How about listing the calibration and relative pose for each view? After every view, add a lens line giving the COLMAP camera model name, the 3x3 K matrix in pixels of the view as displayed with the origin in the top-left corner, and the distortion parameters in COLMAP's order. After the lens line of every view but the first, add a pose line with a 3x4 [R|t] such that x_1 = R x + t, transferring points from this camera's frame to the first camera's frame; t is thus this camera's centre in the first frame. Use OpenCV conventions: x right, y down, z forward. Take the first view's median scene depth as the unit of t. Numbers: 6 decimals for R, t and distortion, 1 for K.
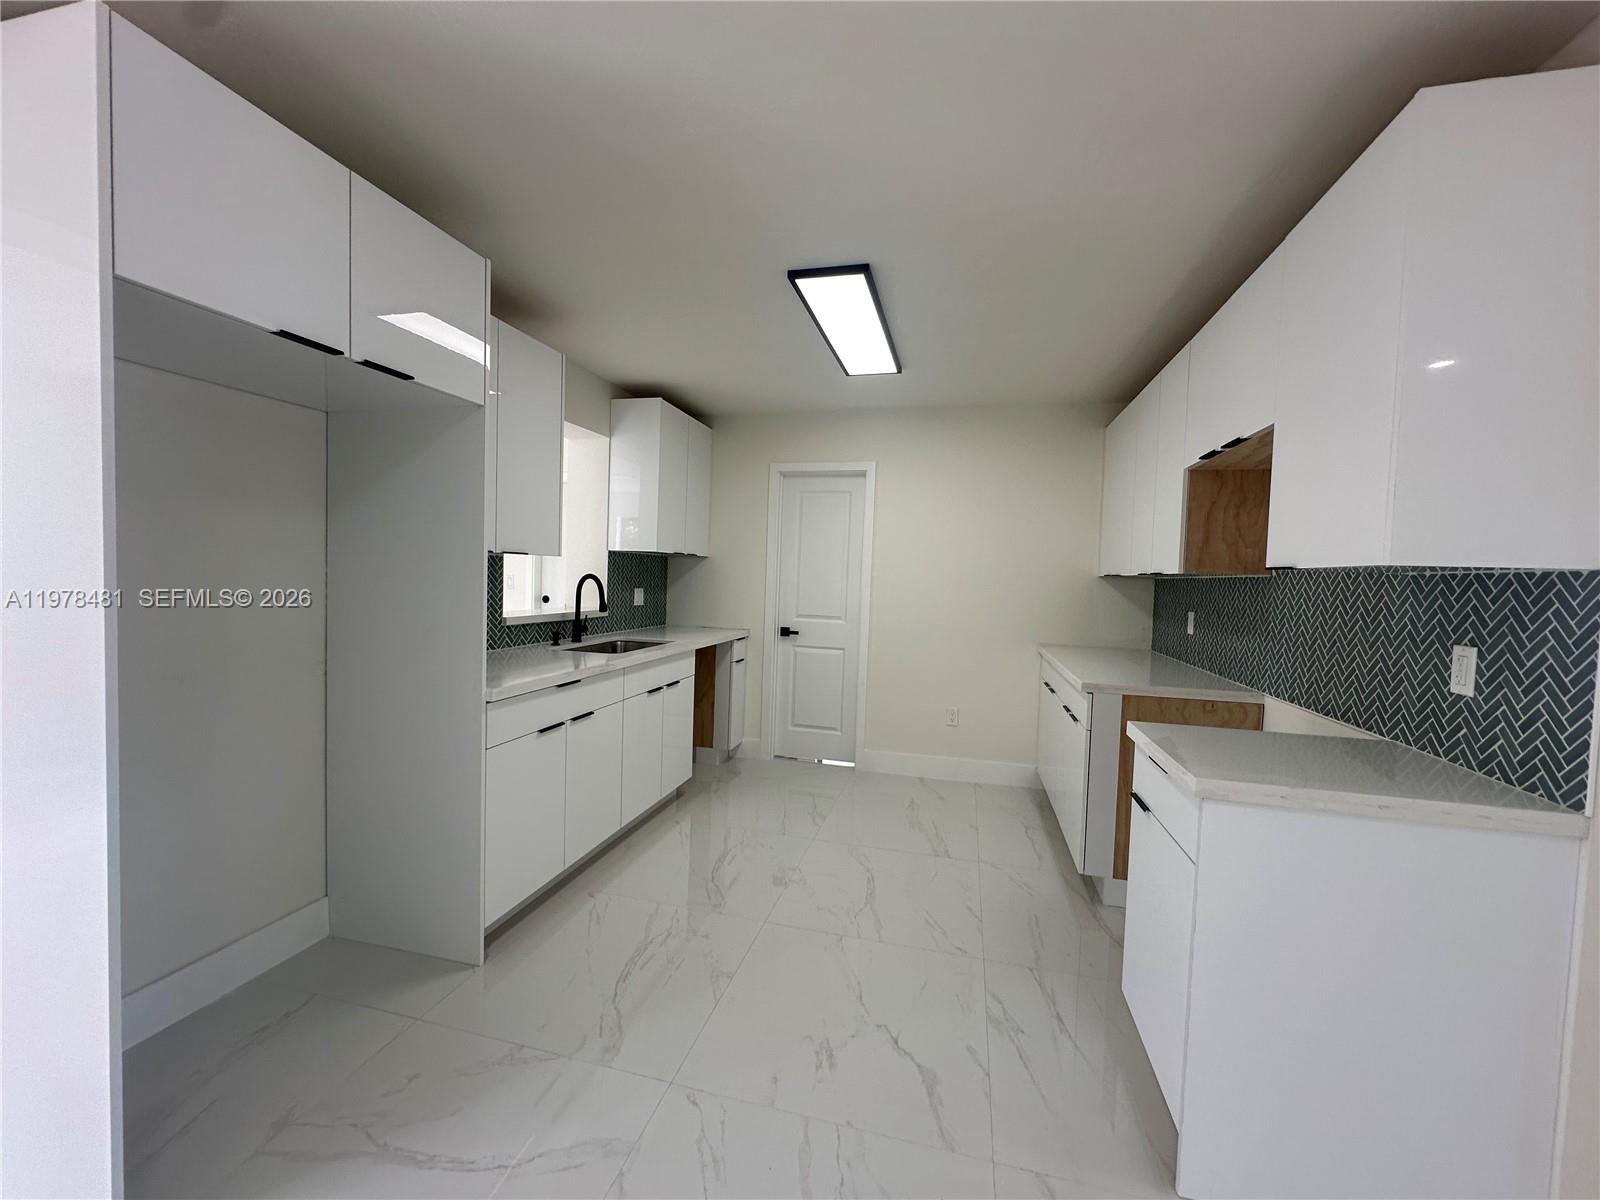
lens RADIAL K [[637.5, 0, 799.9], [0, 637.5, 602.0], [0, 0, 1]] dist [-0.001614, 0.000524]
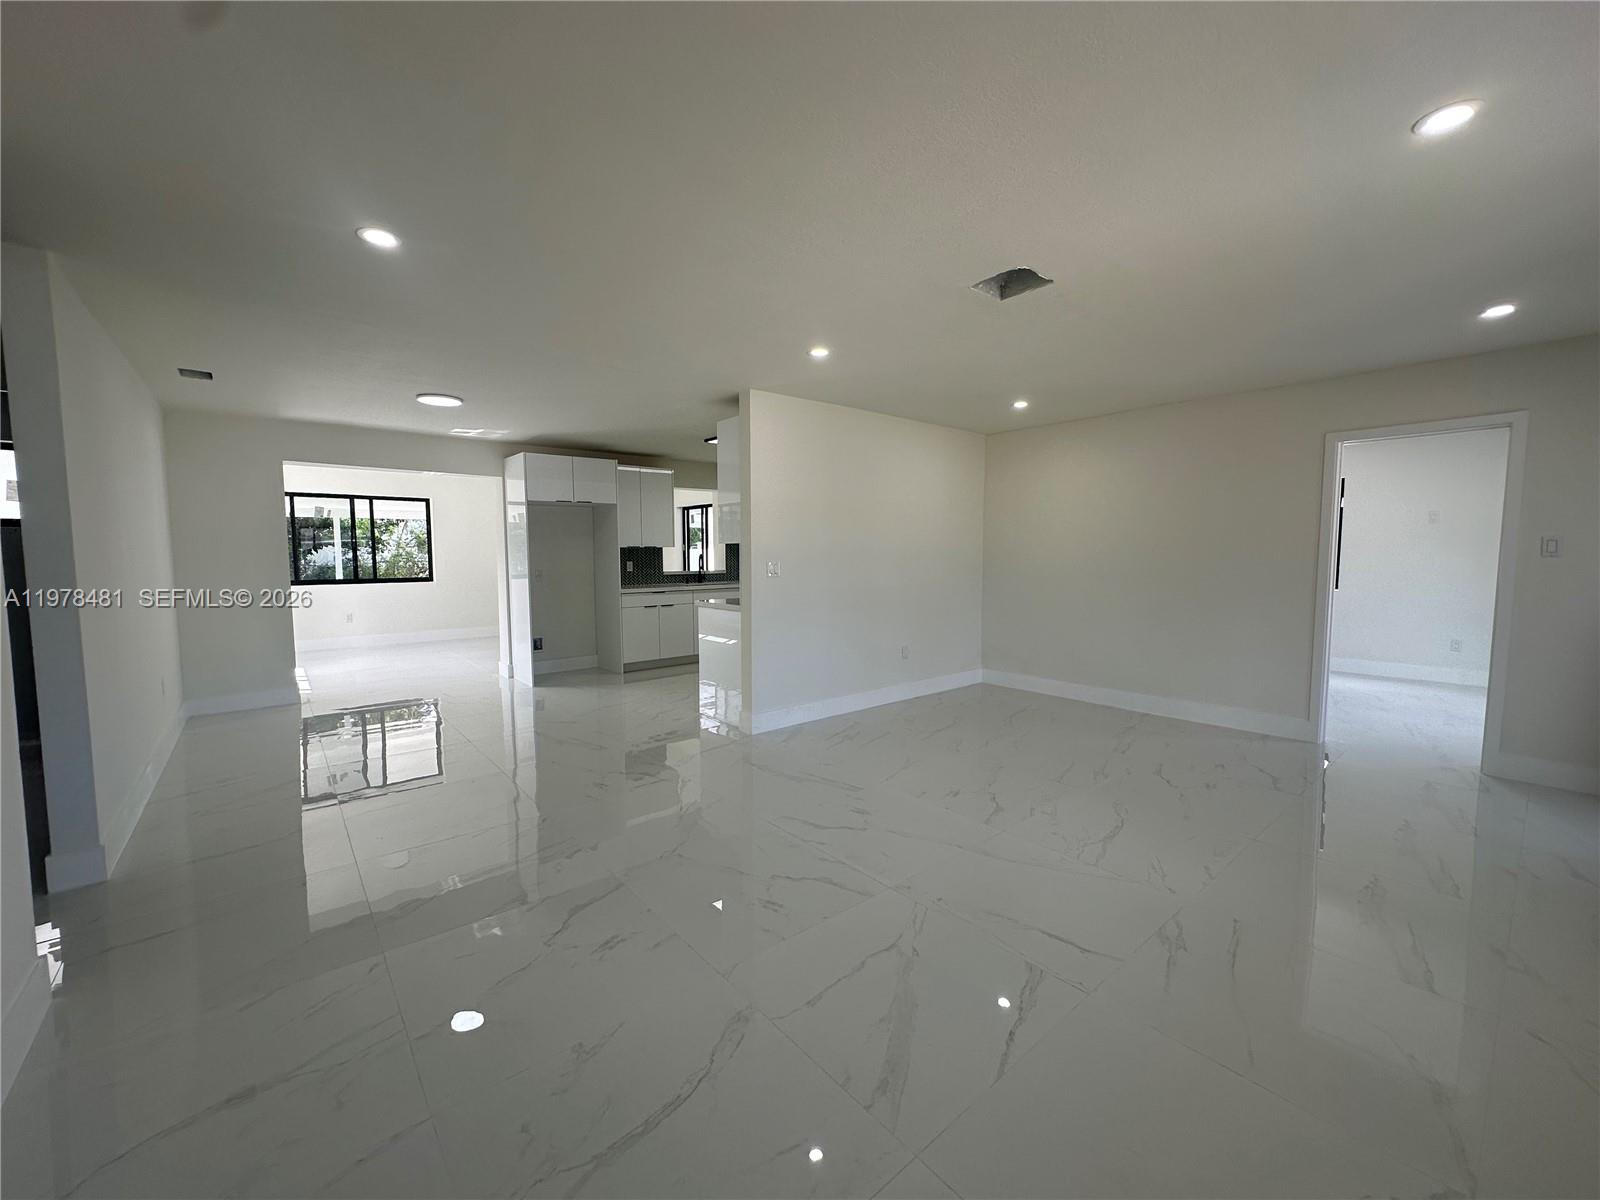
lens RADIAL K [[637.5, 0, 799.9], [0, 637.5, 602.0], [0, 0, 1]] dist [-0.001614, 0.000524]
pose [[0.813473, 0.011934, -0.581480, 1.215358], [0.004929, 0.999612, 0.027411, 0.064576], [0.581581, -0.025164, 0.813099, -0.636725]]
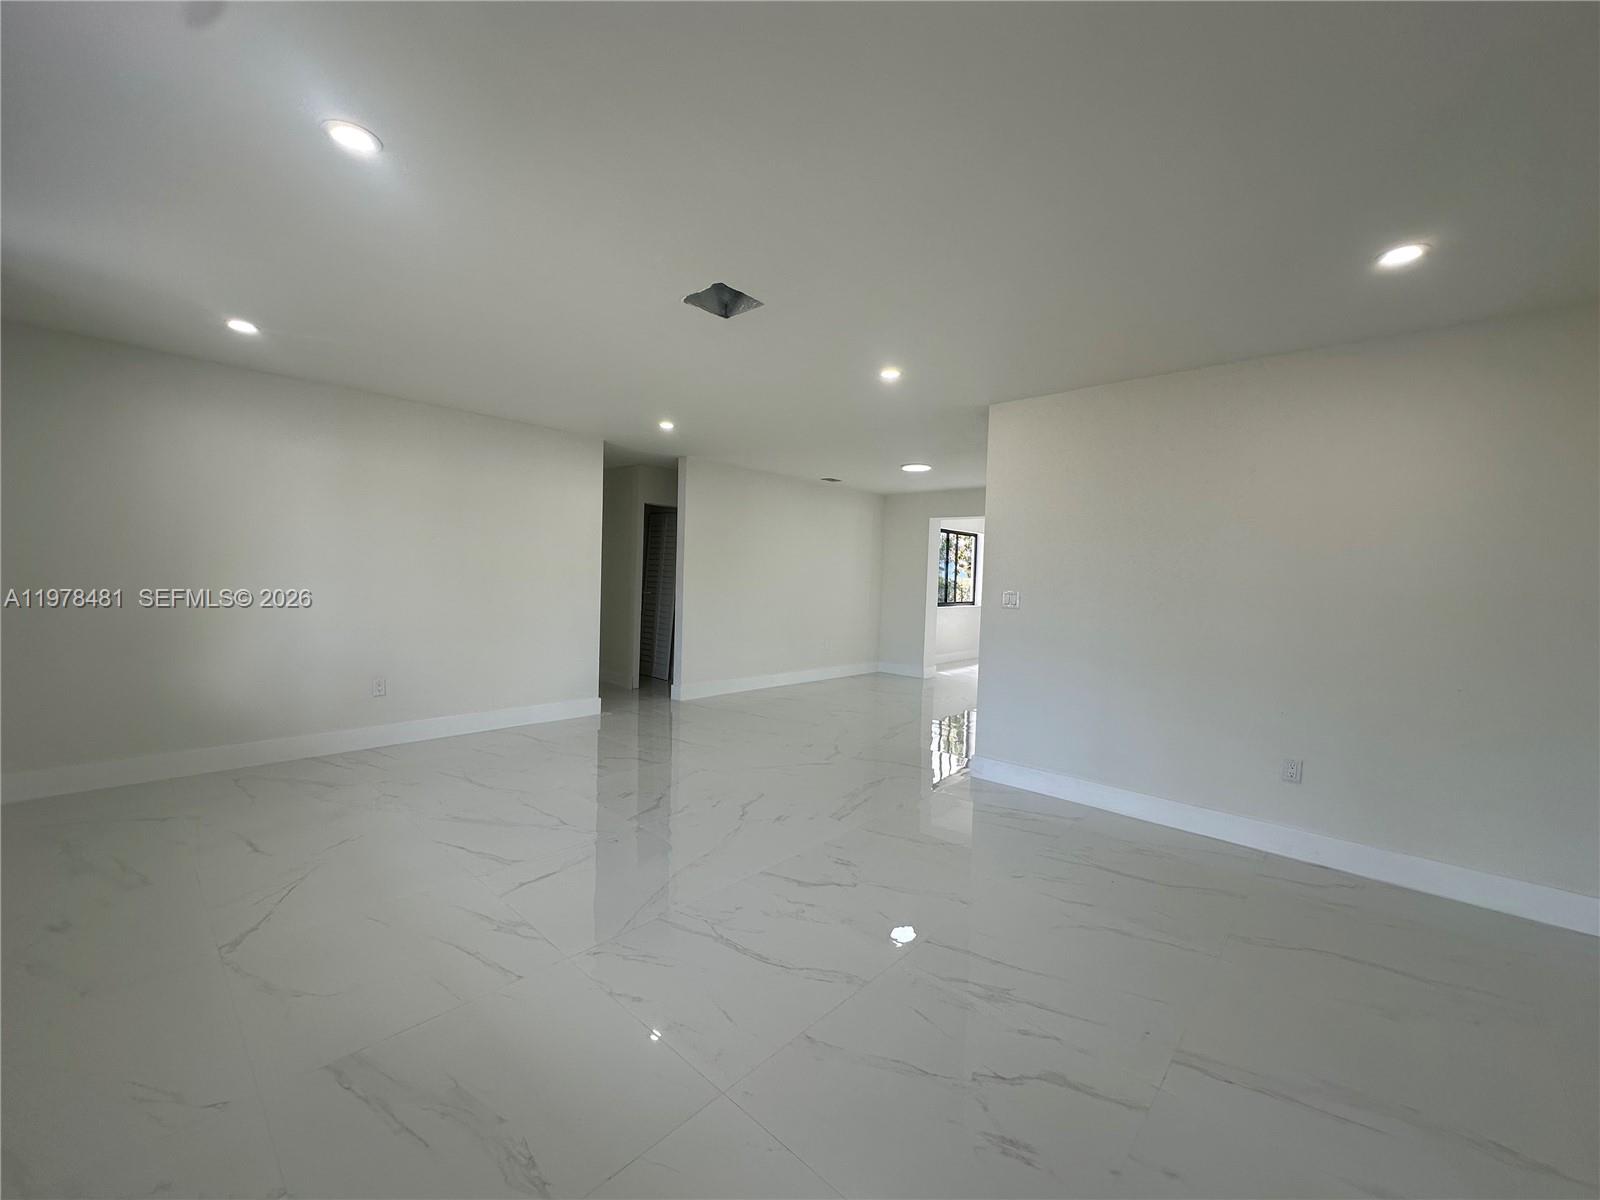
lens RADIAL K [[637.5, 0, 799.9], [0, 637.5, 602.0], [0, 0, 1]] dist [-0.001614, 0.000524]
pose [[-0.471056, -0.012740, -0.882011, 1.576194], [-0.082560, 0.996143, 0.029705, 0.036754], [0.878231, 0.086812, -0.470291, 0.544130]]
